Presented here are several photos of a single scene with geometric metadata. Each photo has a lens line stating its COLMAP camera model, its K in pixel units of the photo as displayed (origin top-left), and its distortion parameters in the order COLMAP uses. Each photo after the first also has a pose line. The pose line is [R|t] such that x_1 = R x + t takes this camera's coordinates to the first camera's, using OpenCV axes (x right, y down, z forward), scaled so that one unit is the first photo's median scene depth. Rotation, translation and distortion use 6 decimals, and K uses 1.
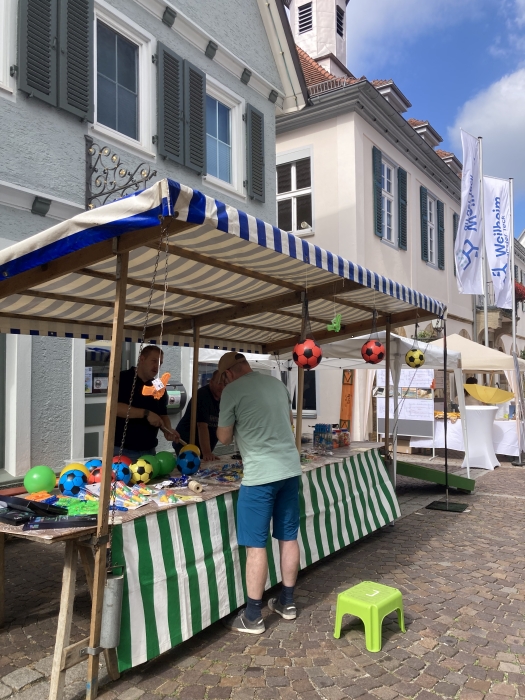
lens RADIAL K [[564.2, 0, 260.4], [0, 564.2, 344.1], [0, 0, 1]] dist [0.052224, -0.058032]
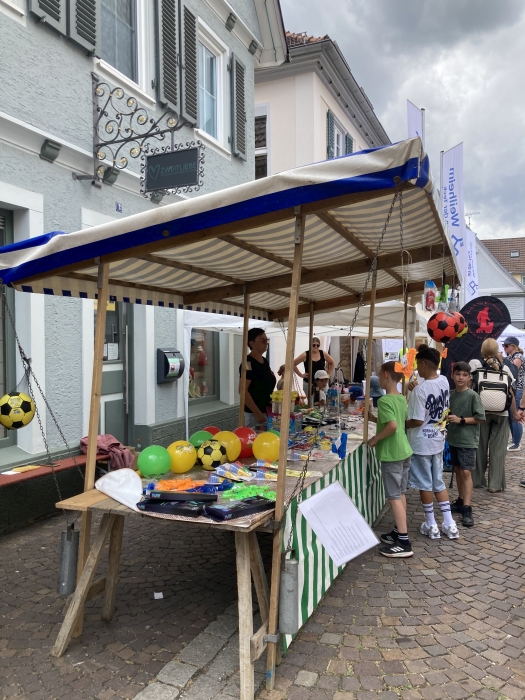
lens RADIAL K [[564.2, 0, 263.9], [0, 564.2, 347.4], [0, 0, 1]] dist [0.048932, -0.051284]
pose [[0.981657, 0.003234, 0.190629, -0.216325], [-0.016734, 0.997459, 0.069255, -0.004933], [-0.189921, -0.071175, 0.979216, 0.048223]]
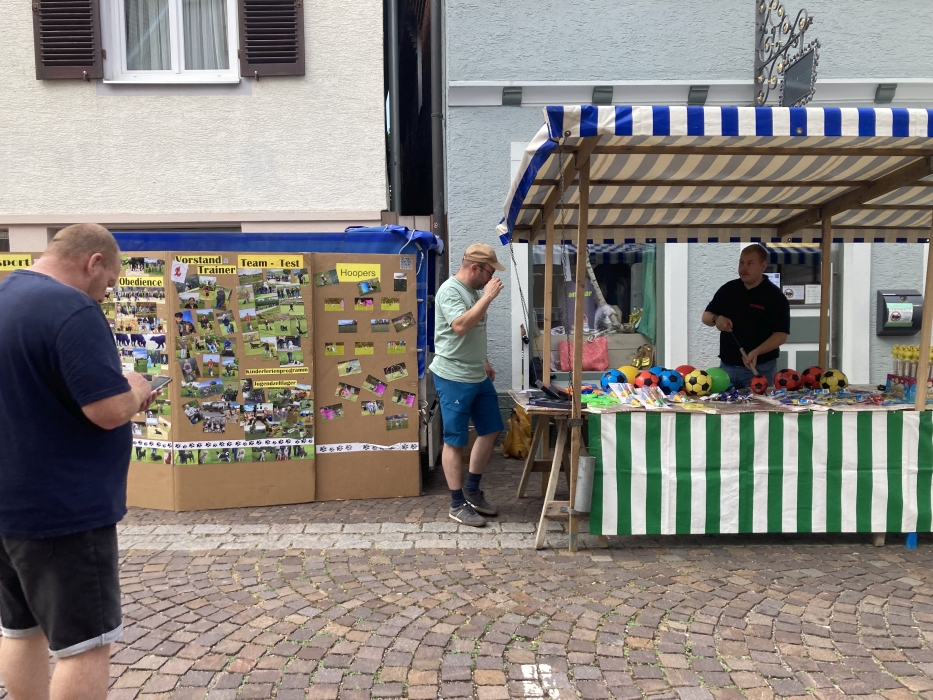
lens RADIAL K [[752.0, 0, 464.9], [0, 752.0, 341.5], [0, 0, 1]] dist [0.052224, -0.058032]
pose [[0.580590, 0.044556, -0.812976, 0.370537], [0.055183, 0.994052, 0.093890, 0.010357], [0.812324, -0.099374, 0.574678, -0.022376]]
